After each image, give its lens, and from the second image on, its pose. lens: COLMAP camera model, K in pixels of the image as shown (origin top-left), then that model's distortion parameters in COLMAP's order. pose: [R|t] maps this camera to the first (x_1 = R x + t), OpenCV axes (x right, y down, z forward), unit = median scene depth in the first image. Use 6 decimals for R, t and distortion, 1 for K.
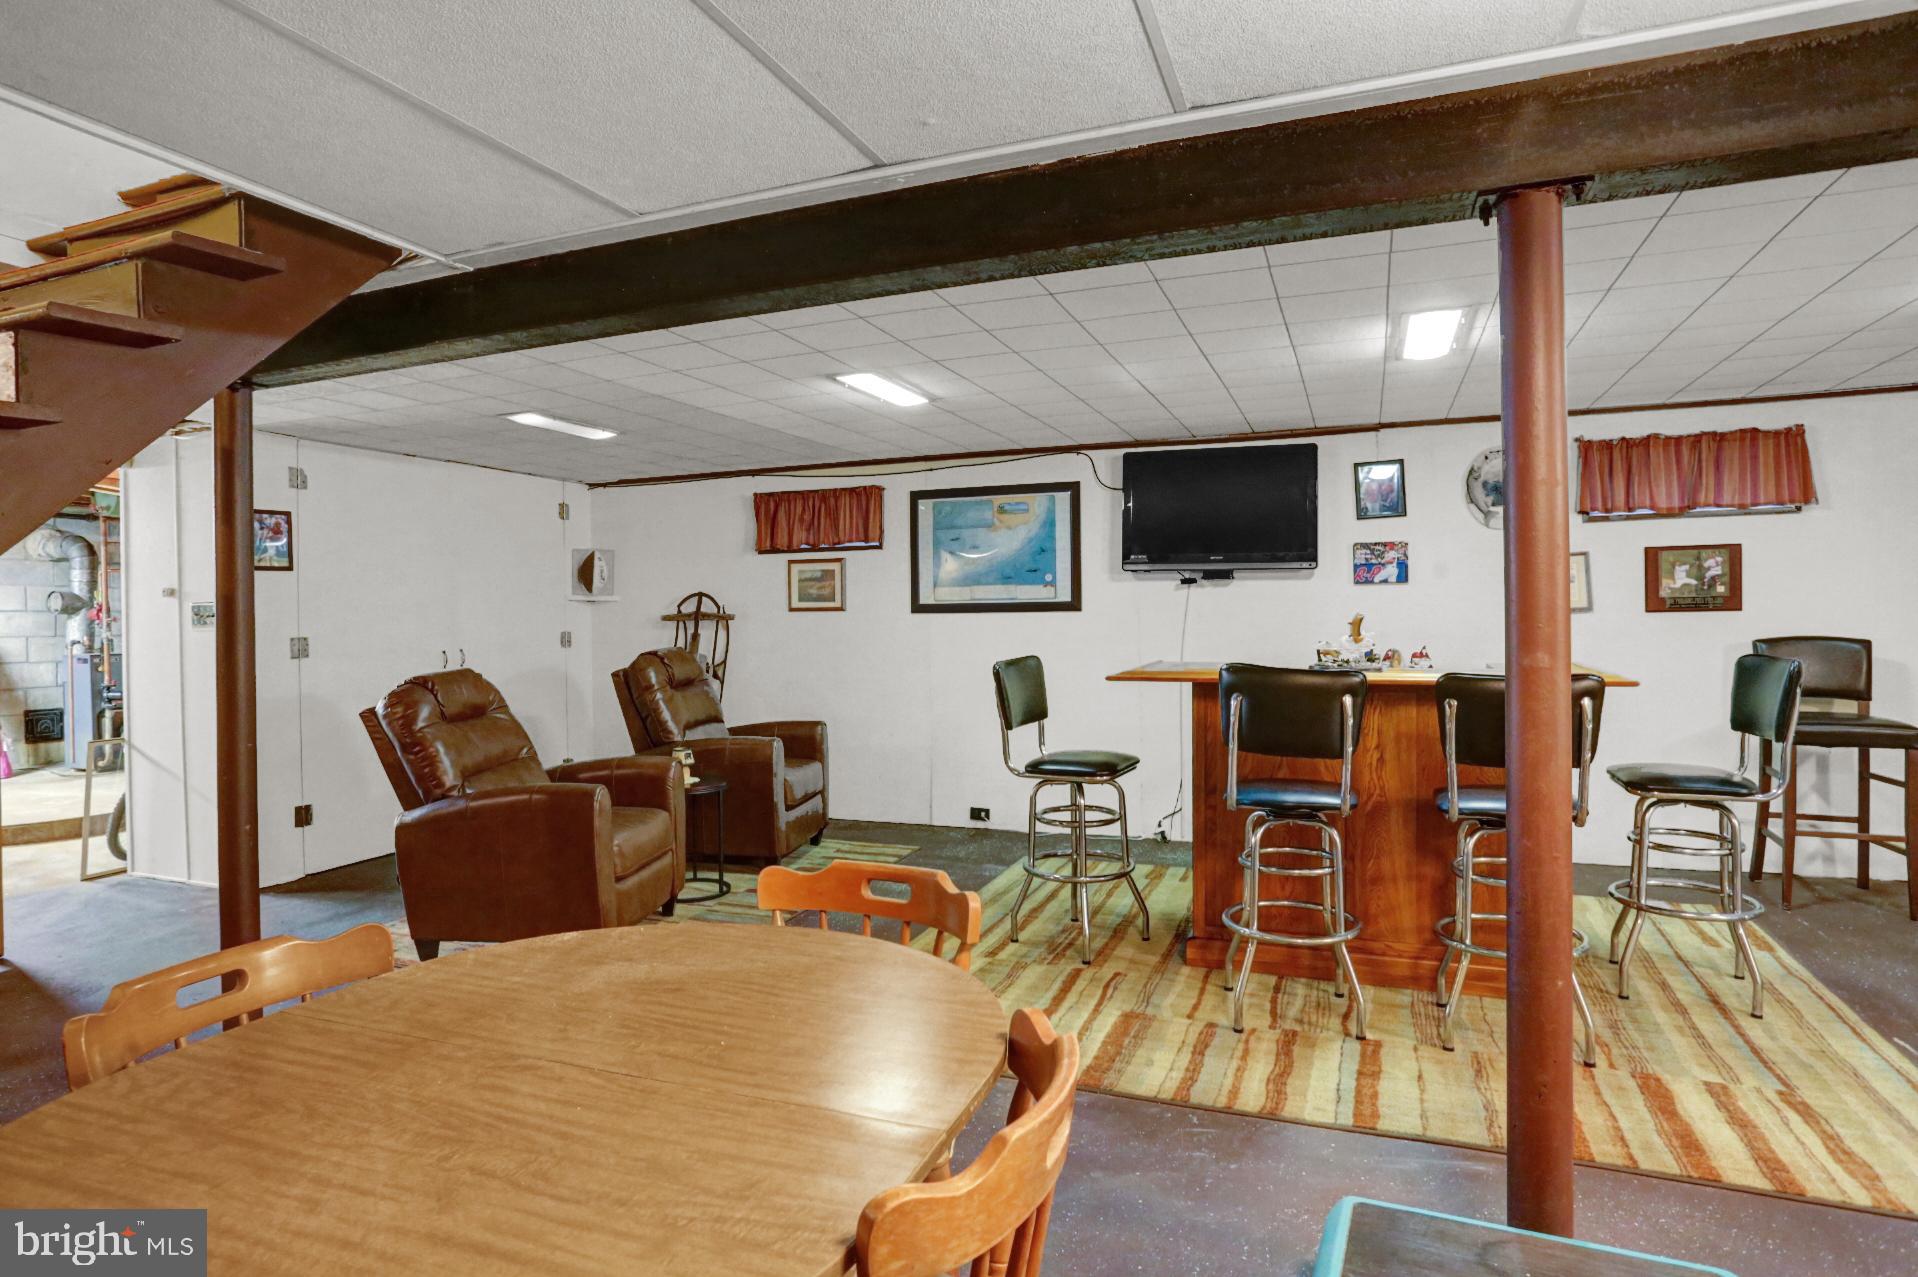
lens RADIAL K [[1066.6, 0, 950.4], [0, 1066.6, 631.8], [0, 0, 1]] dist [-0.088973, 0.062235]
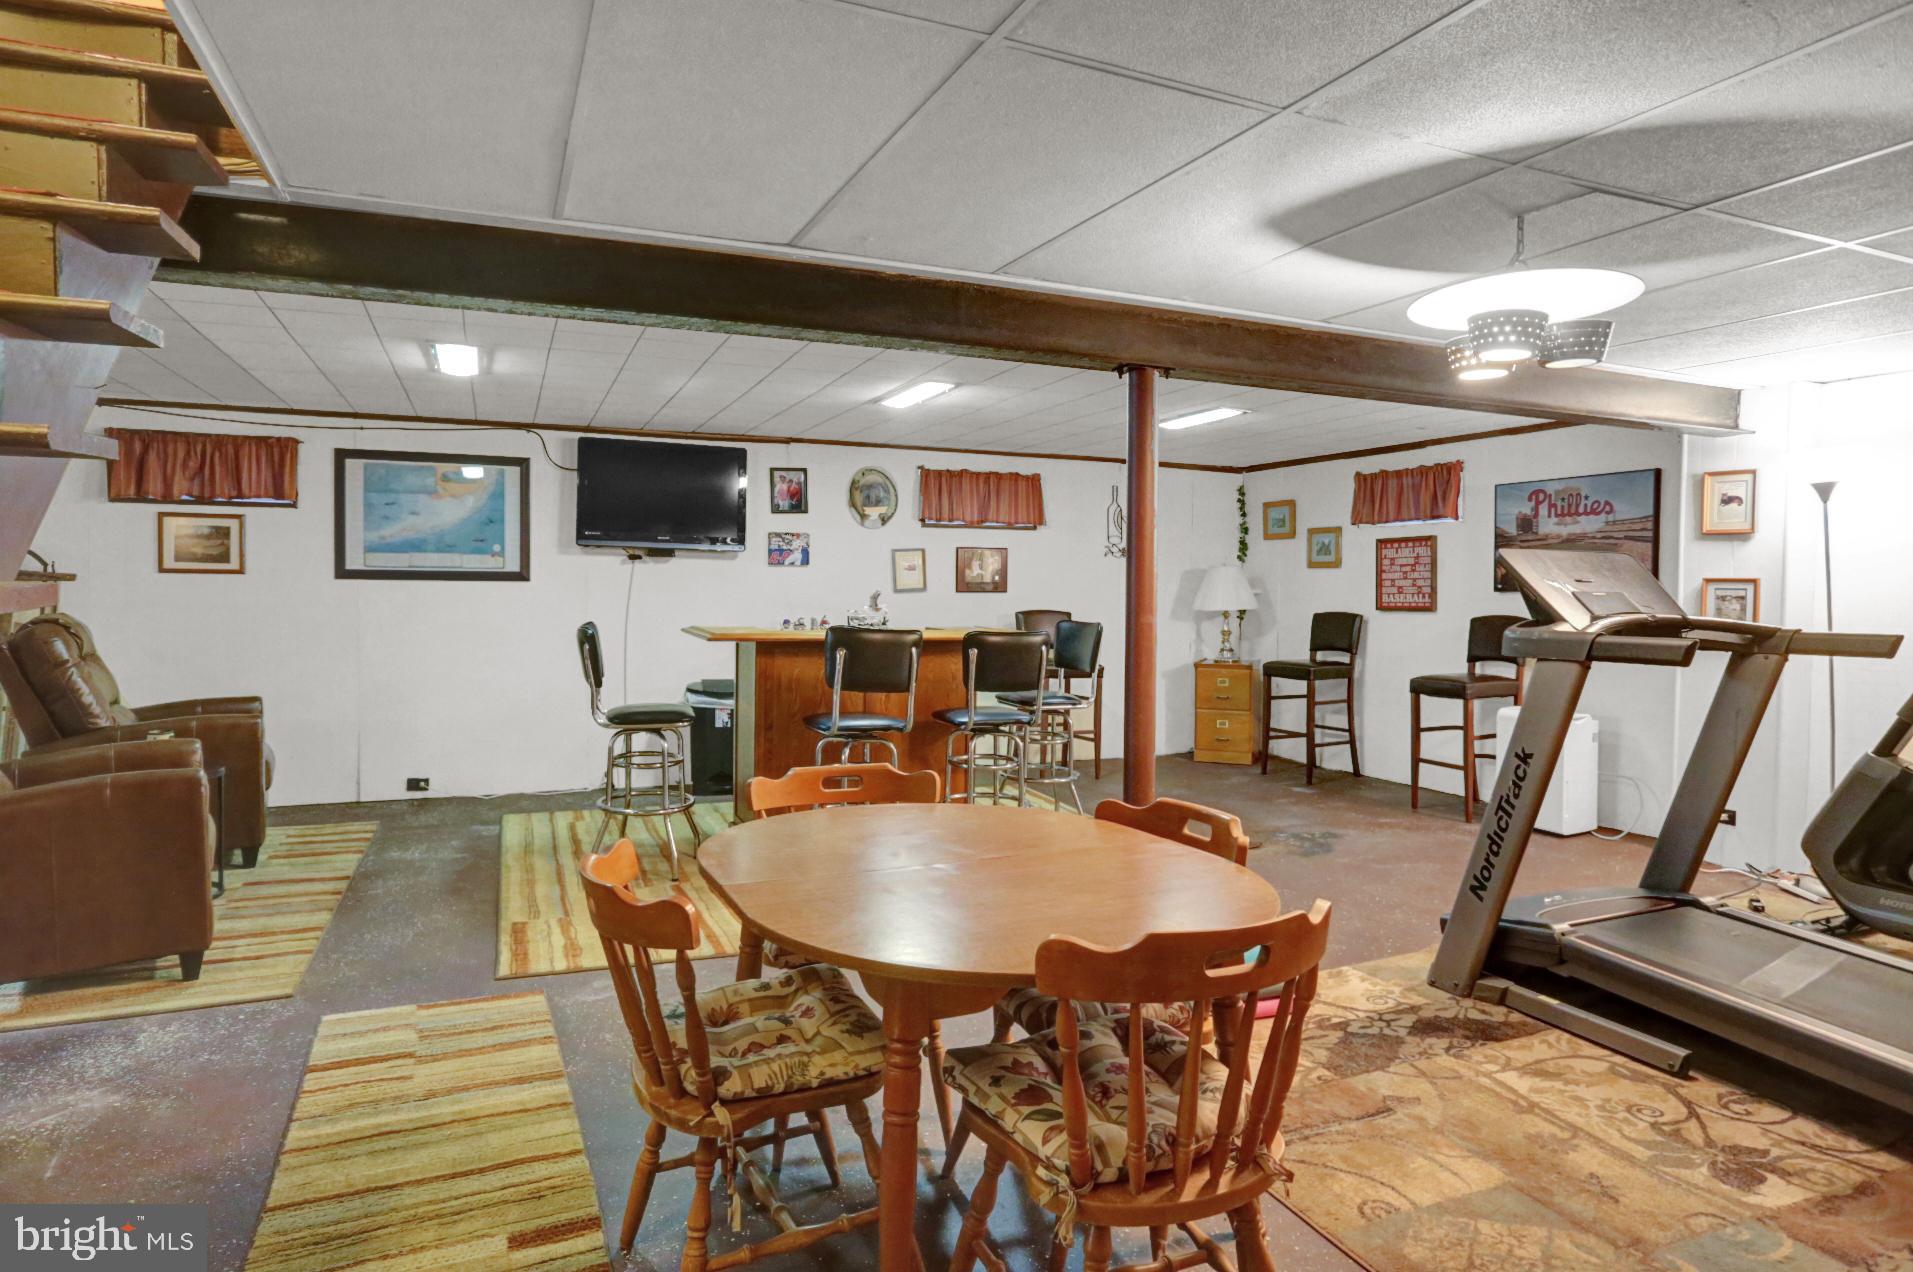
lens RADIAL K [[1063.8, 0, 947.9], [0, 1063.8, 629.3], [0, 0, 1]] dist [-0.088973, 0.062235]
pose [[0.711221, -0.004544, 0.702954, -0.318208], [-0.011763, 0.999762, 0.018363, 0.004218], [-0.702870, -0.021329, 0.710998, -0.031468]]
